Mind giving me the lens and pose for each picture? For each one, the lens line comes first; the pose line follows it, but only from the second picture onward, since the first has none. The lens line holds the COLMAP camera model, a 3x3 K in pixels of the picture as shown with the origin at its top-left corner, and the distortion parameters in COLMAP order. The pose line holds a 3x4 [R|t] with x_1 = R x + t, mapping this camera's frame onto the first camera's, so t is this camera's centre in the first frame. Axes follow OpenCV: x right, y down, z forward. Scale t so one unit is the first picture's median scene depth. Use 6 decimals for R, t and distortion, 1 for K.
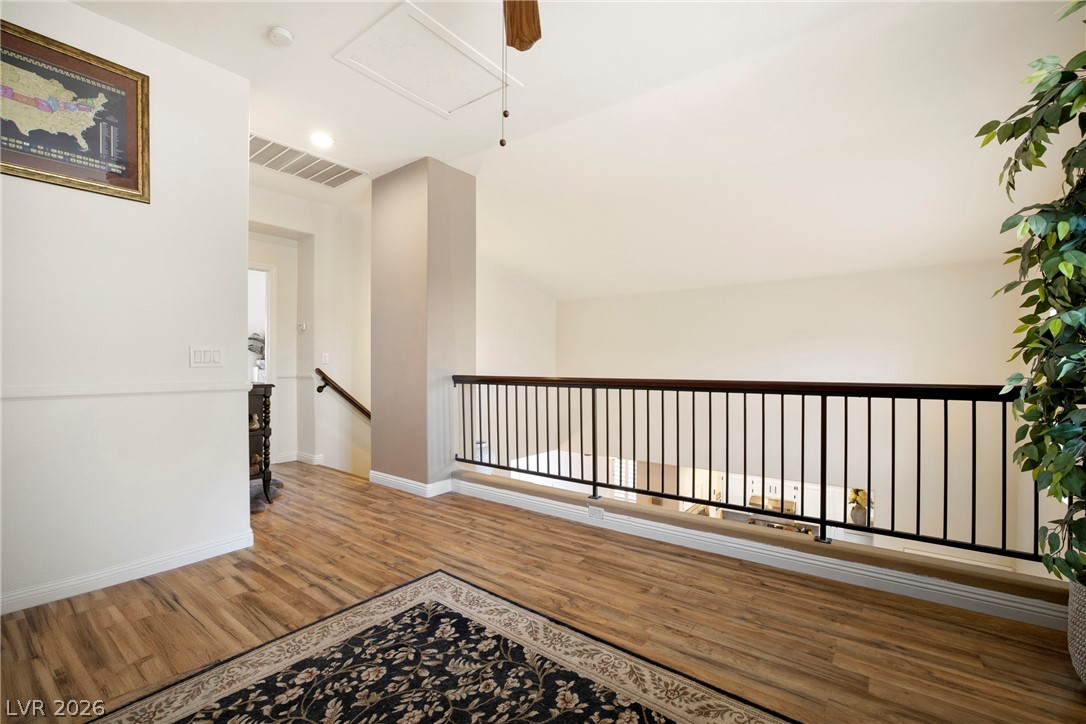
lens RADIAL K [[471.8, 0, 543.0], [0, 471.8, 362.0], [0, 0, 1]] dist [0.000530, 0.000298]
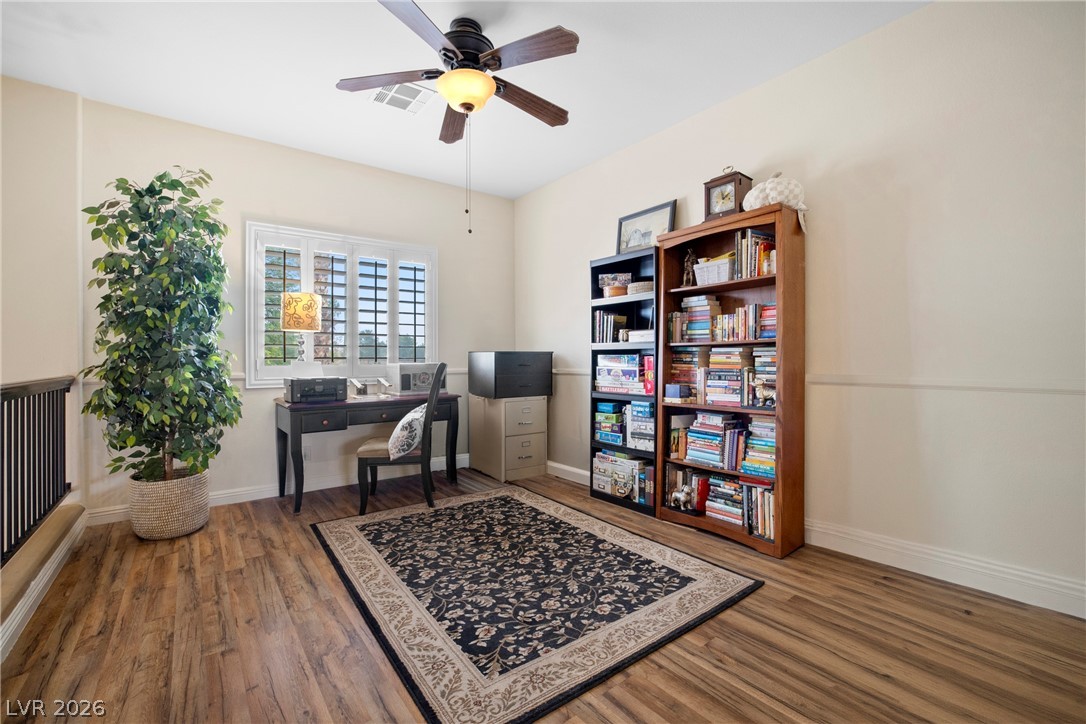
lens RADIAL K [[471.8, 0, 543.0], [0, 471.8, 362.0], [0, 0, 1]] dist [0.000530, 0.000298]
pose [[-0.964438, 0.010934, 0.264081, -0.624406], [0.010461, 0.999940, -0.003196, 0.022569], [-0.264100, -0.000320, -0.964495, 2.042241]]
